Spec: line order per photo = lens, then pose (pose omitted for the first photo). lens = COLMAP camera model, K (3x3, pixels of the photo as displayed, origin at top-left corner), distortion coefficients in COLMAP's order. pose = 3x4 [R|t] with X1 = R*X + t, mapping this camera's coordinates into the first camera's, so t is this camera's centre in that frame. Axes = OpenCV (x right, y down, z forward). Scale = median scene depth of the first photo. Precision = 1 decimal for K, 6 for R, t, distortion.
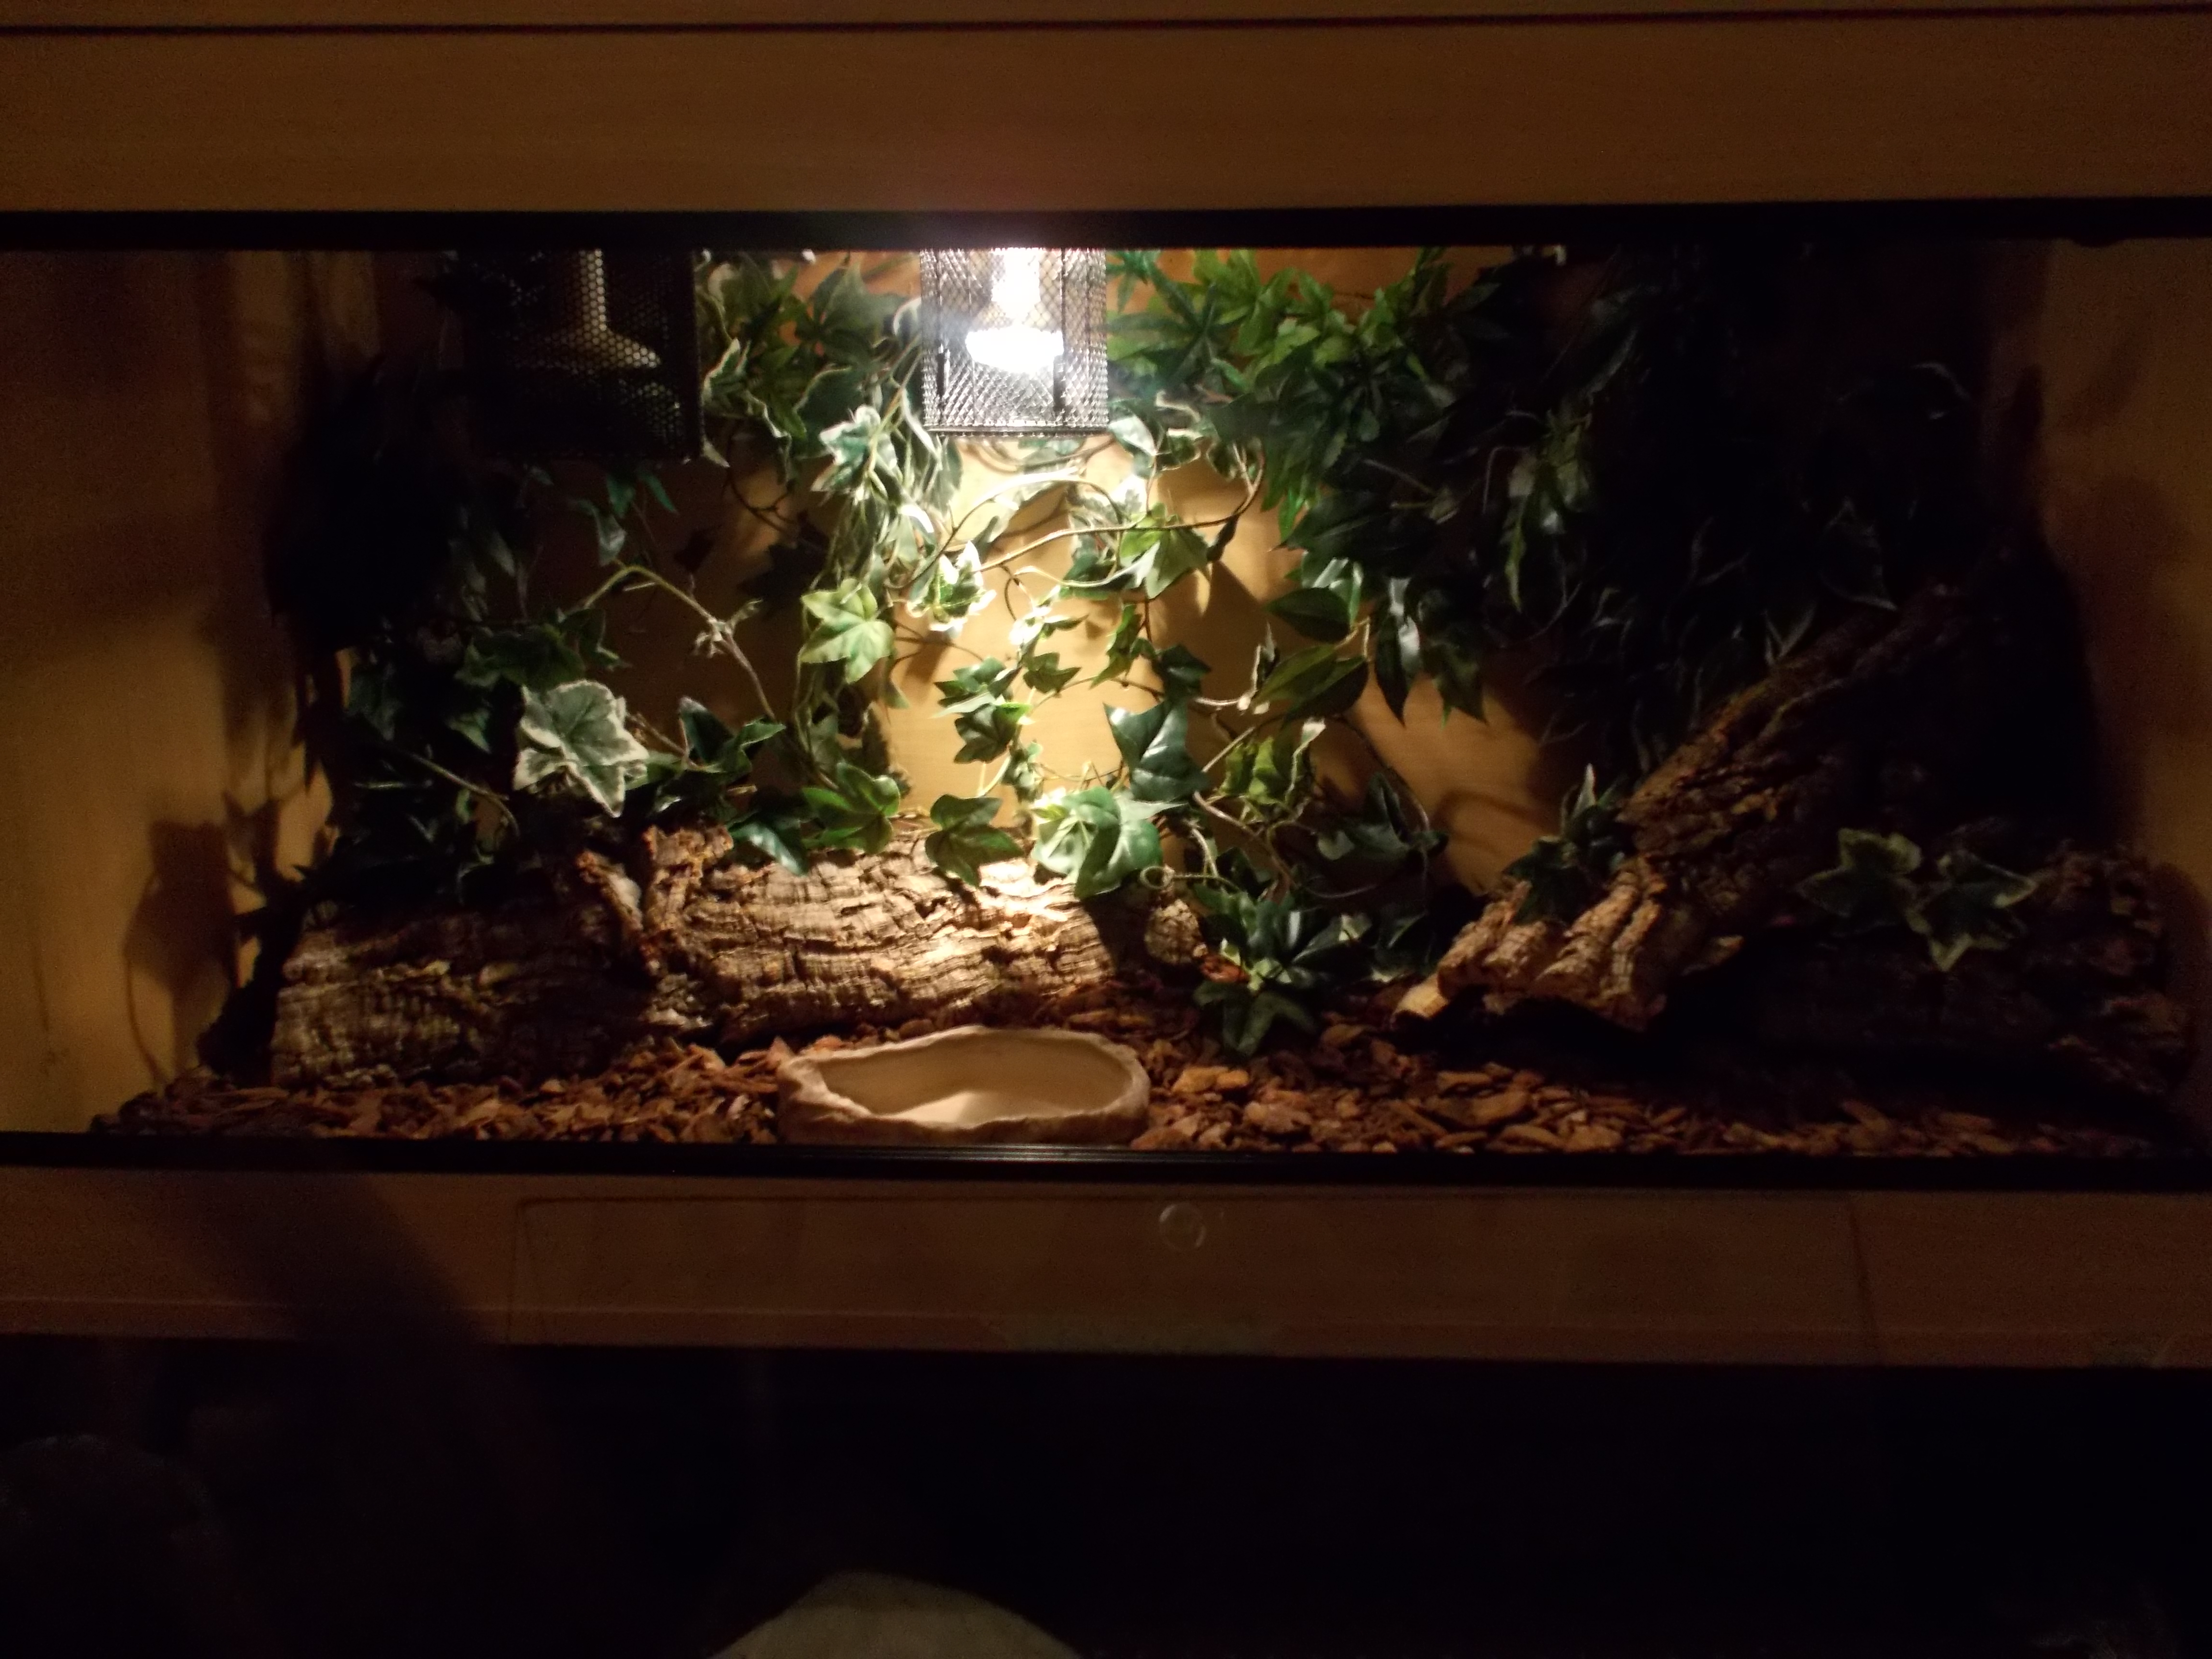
lens RADIAL K [[1694.0, 0, 1106.3], [0, 1694.0, 842.2], [0, 0, 1]] dist [0.014336, 0.012581]
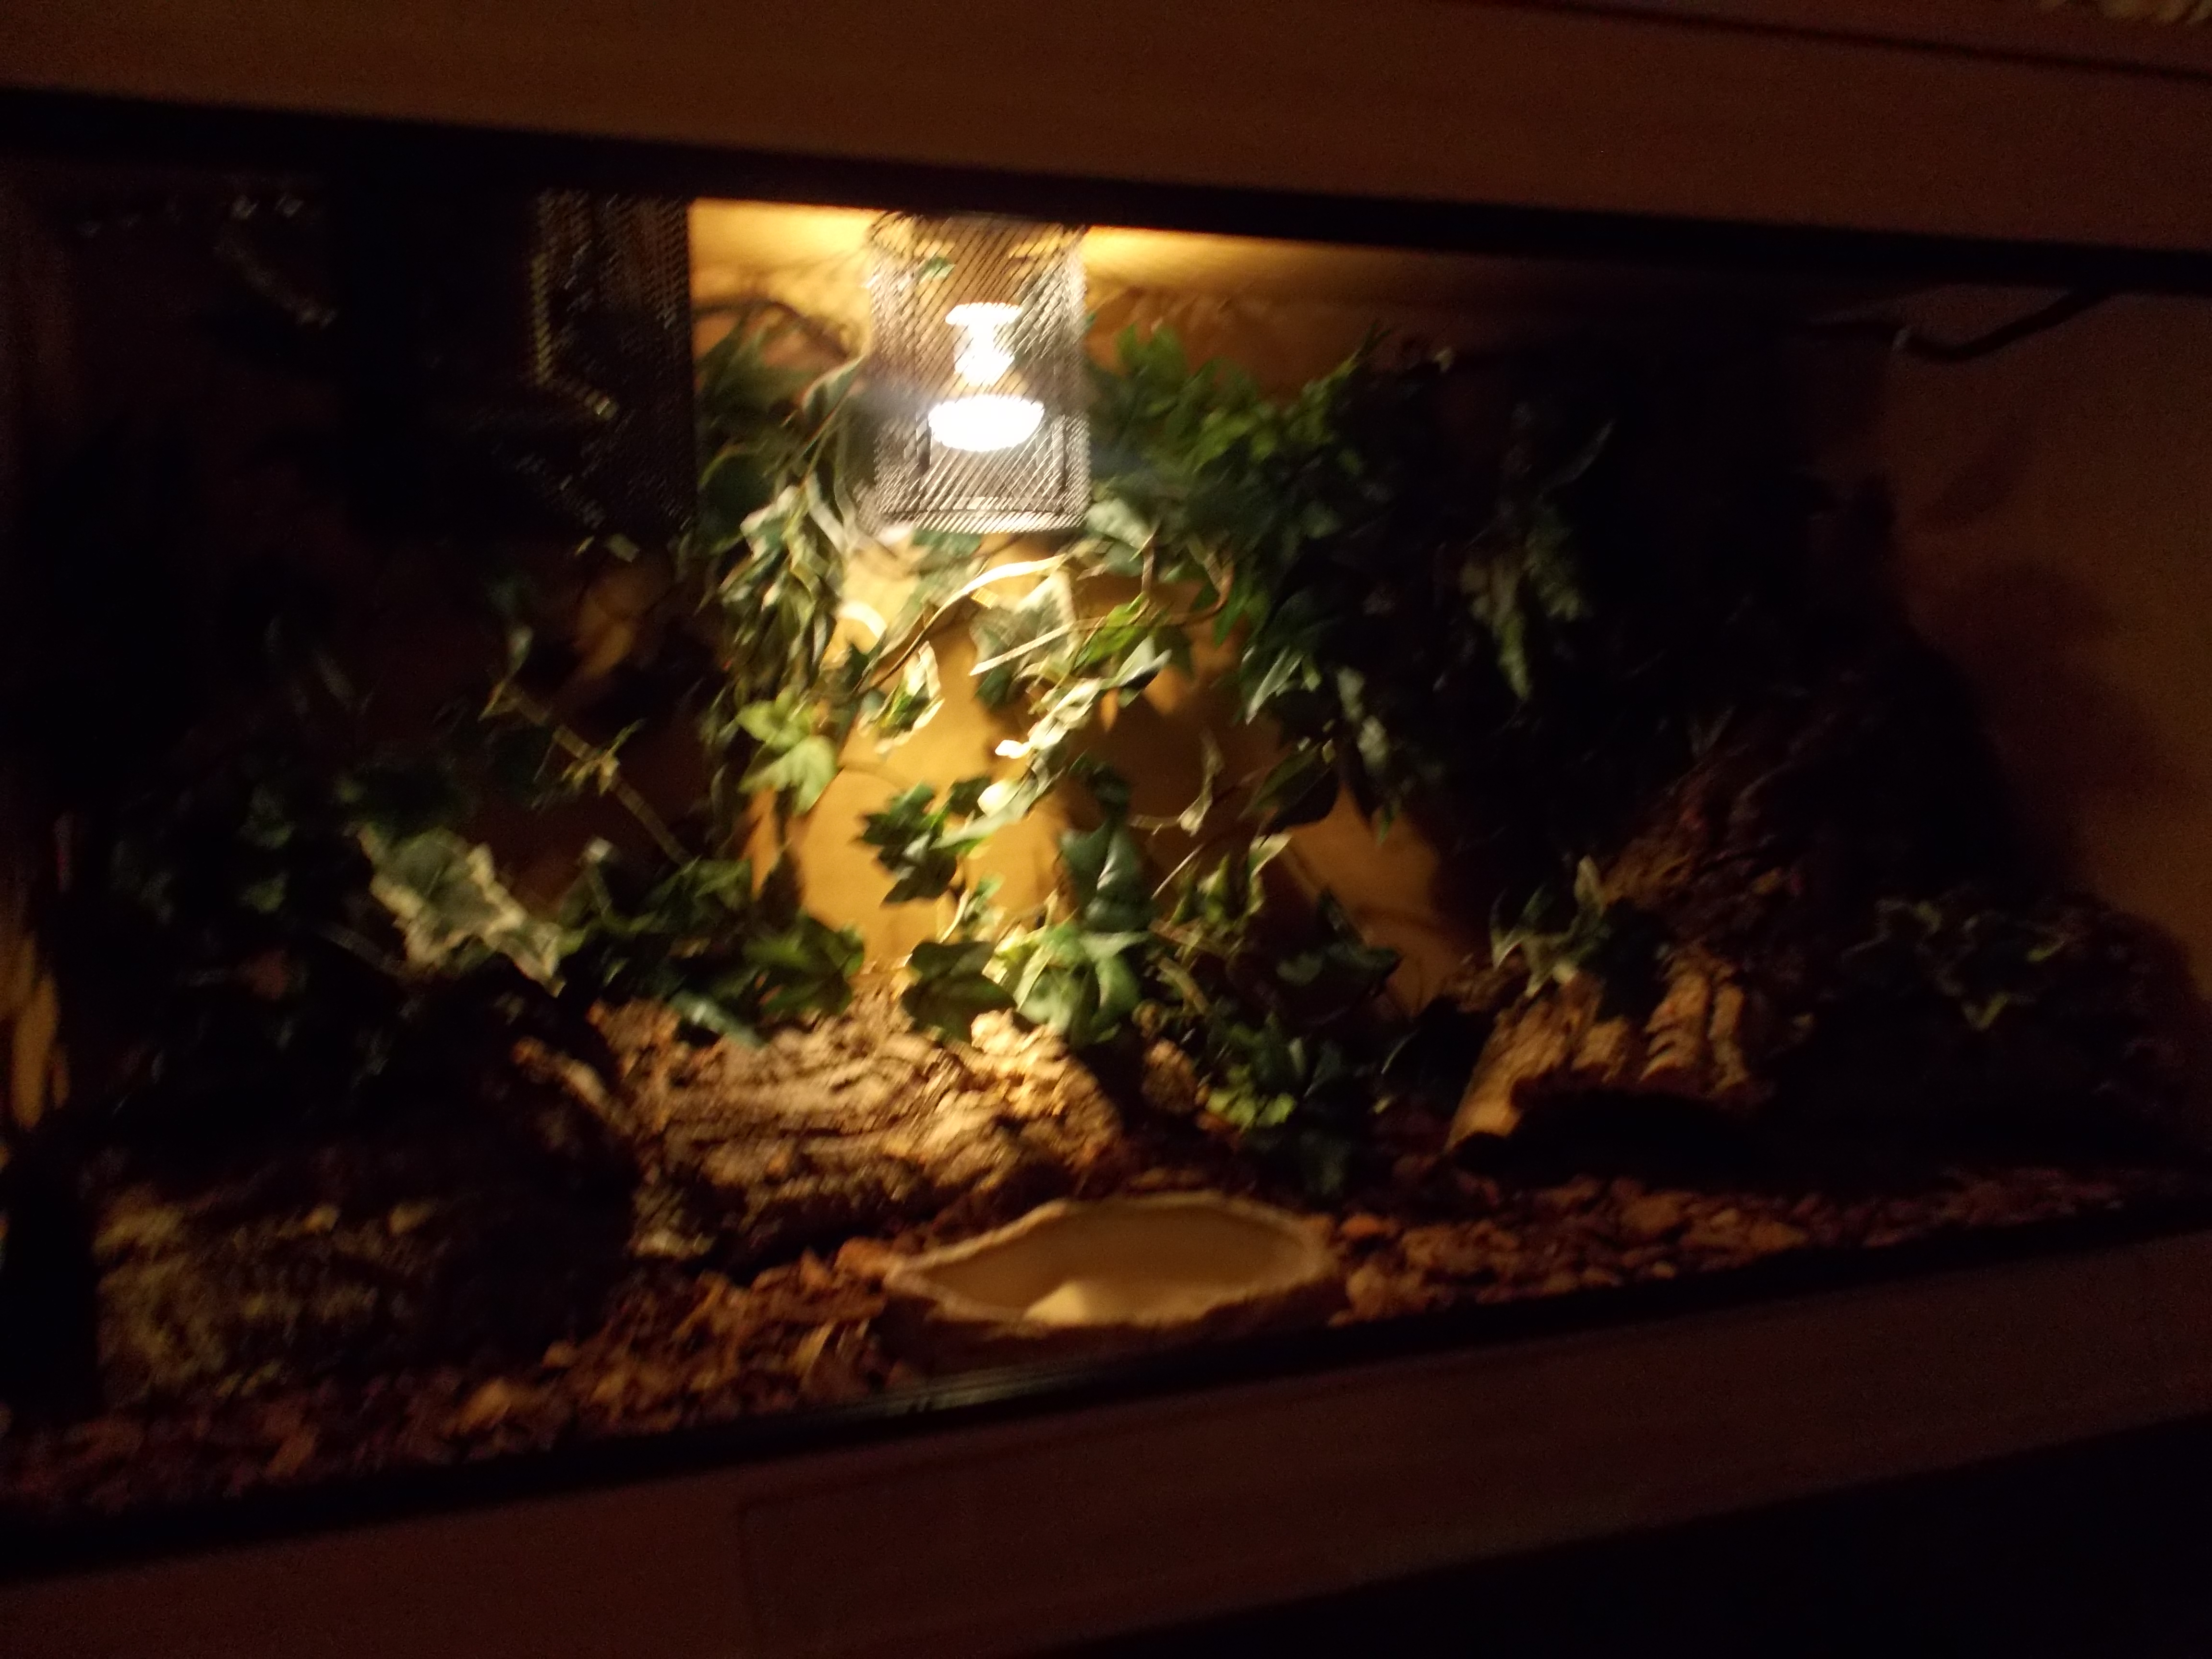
lens RADIAL K [[1694.0, 0, 1090.8], [0, 1694.0, 847.3], [0, 0, 1]] dist [0.014336, 0.012581]
pose [[0.939462, -0.052673, 0.338581, -0.313105], [0.087670, 0.992174, -0.088906, 0.009438], [-0.331248, 0.113208, 0.936728, 0.184908]]
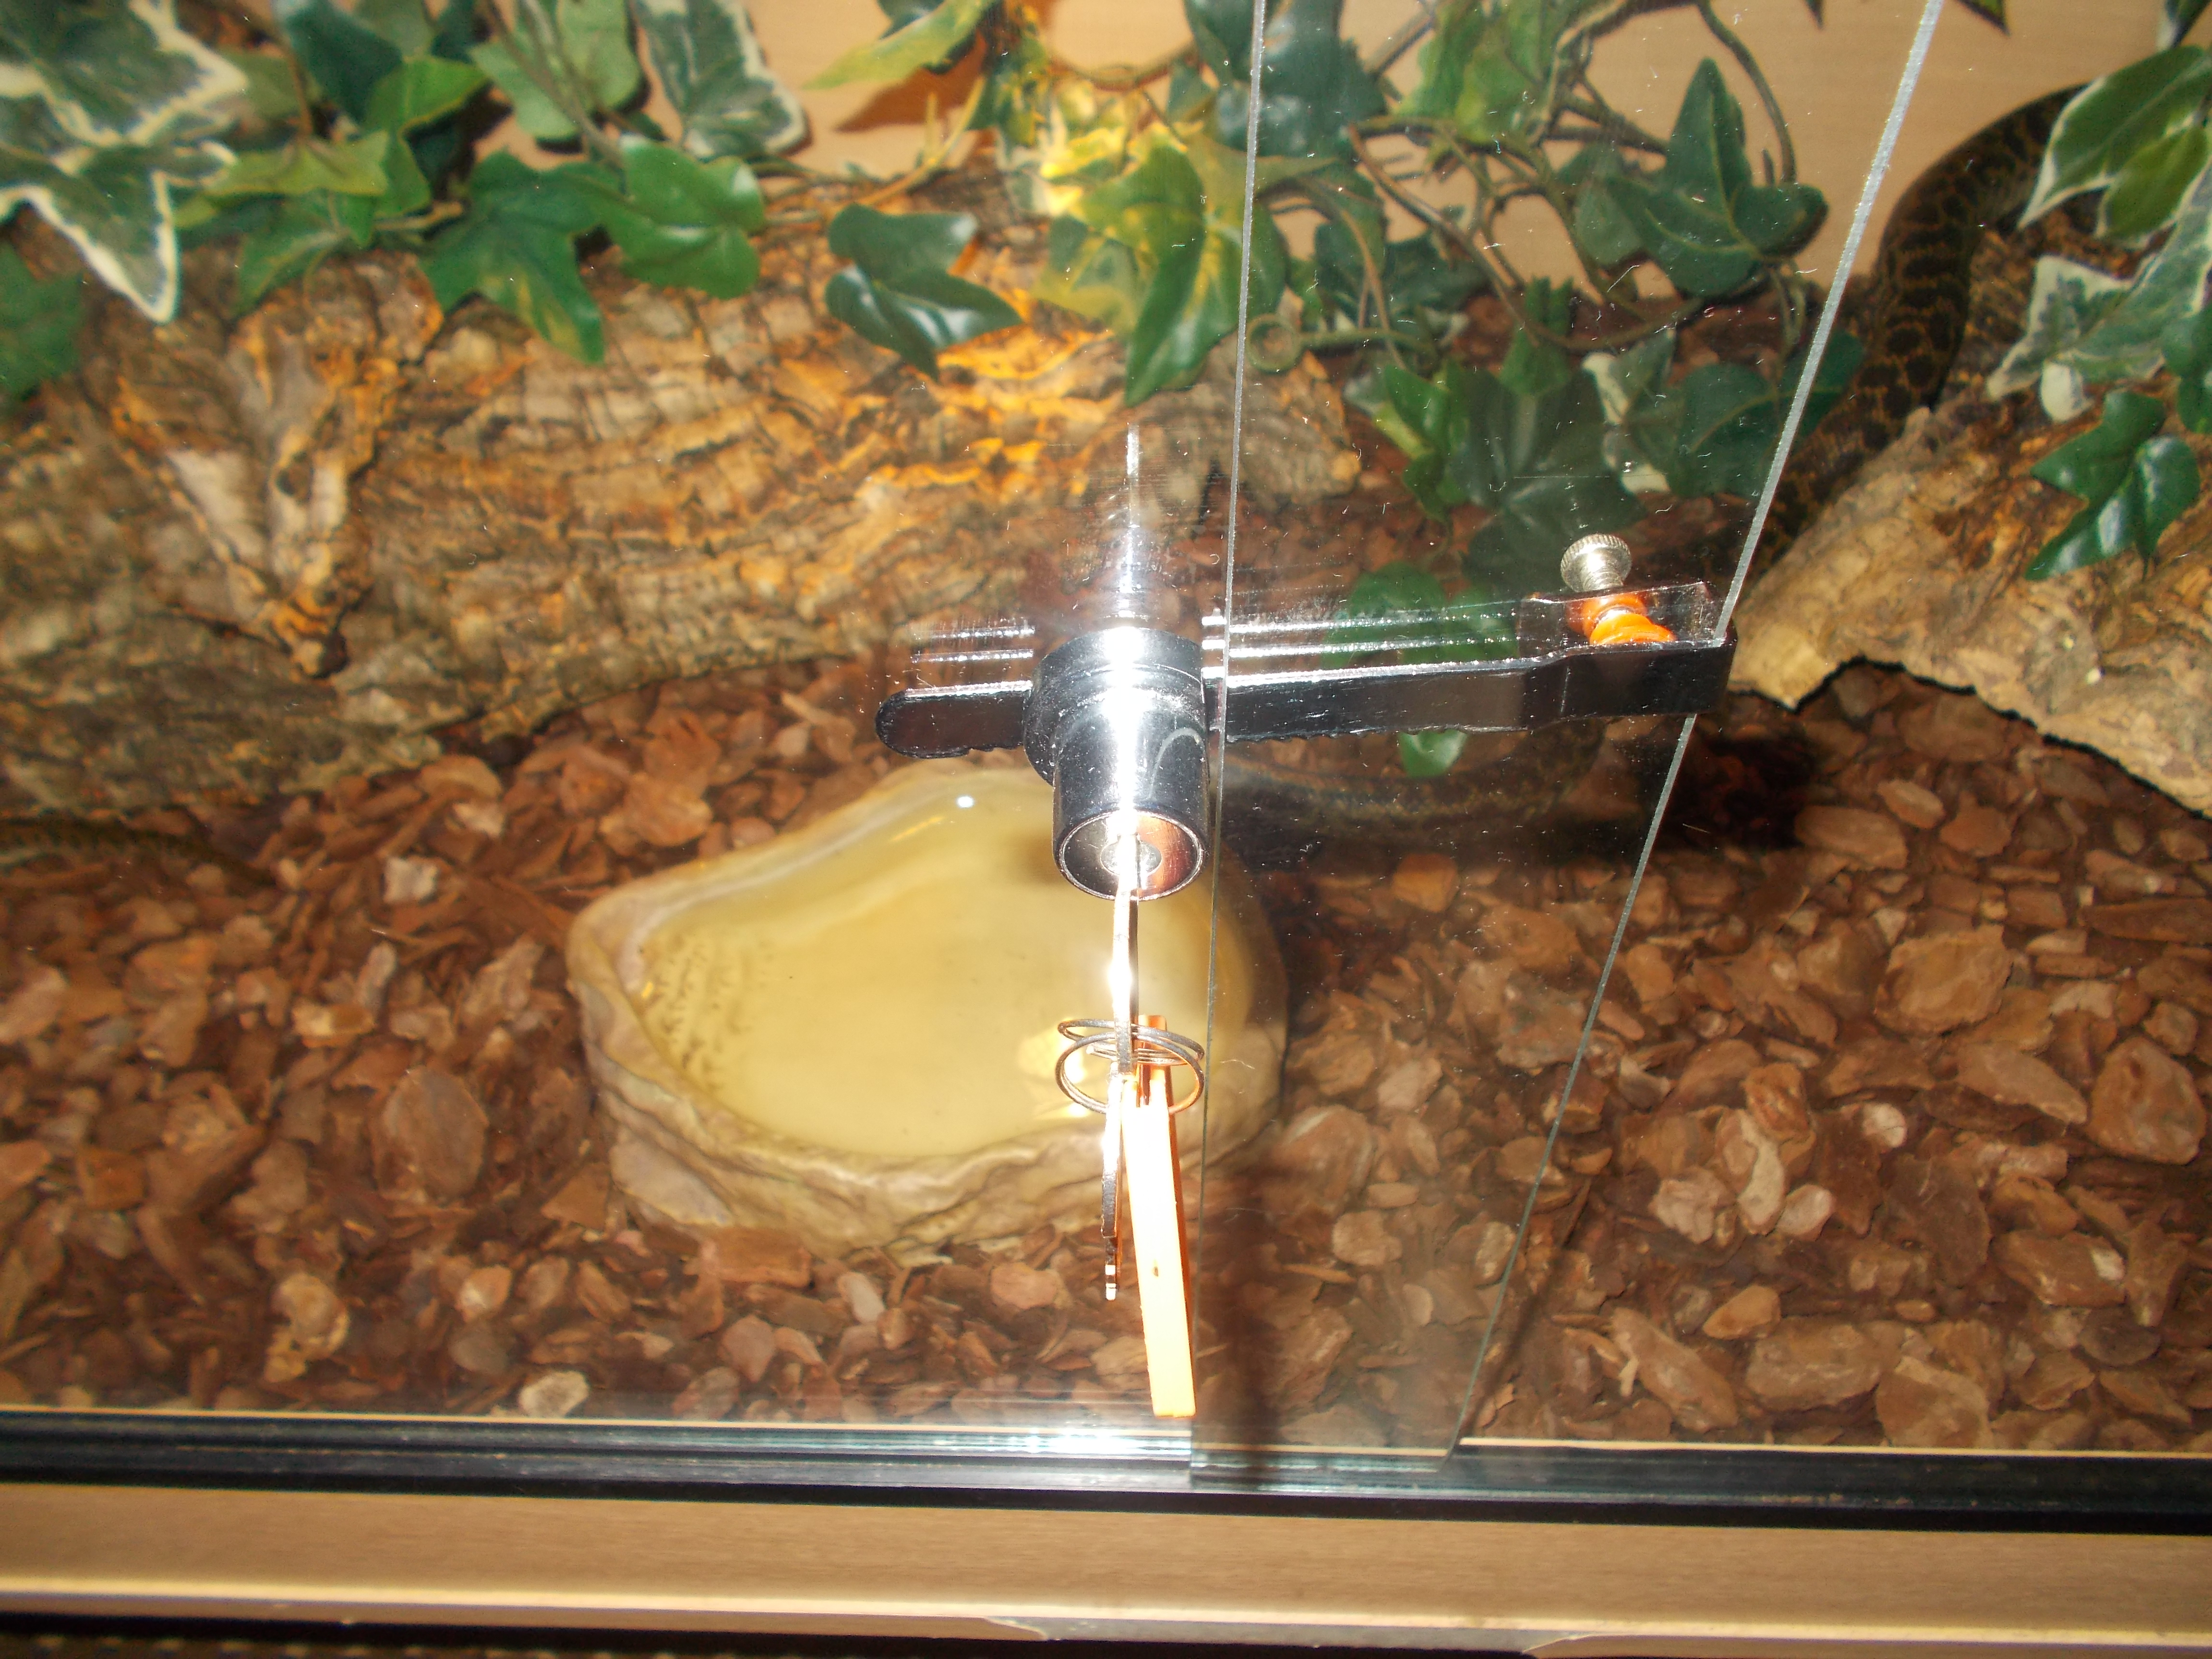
lens RADIAL K [[1694.0, 0, 1107.4], [0, 1694.0, 820.6], [0, 0, 1]] dist [0.014336, 0.012581]
pose [[0.999854, -0.012482, -0.011662, -0.018873], [0.016925, 0.816124, 0.577630, -0.170921], [0.002308, -0.577743, 0.816216, 0.518314]]
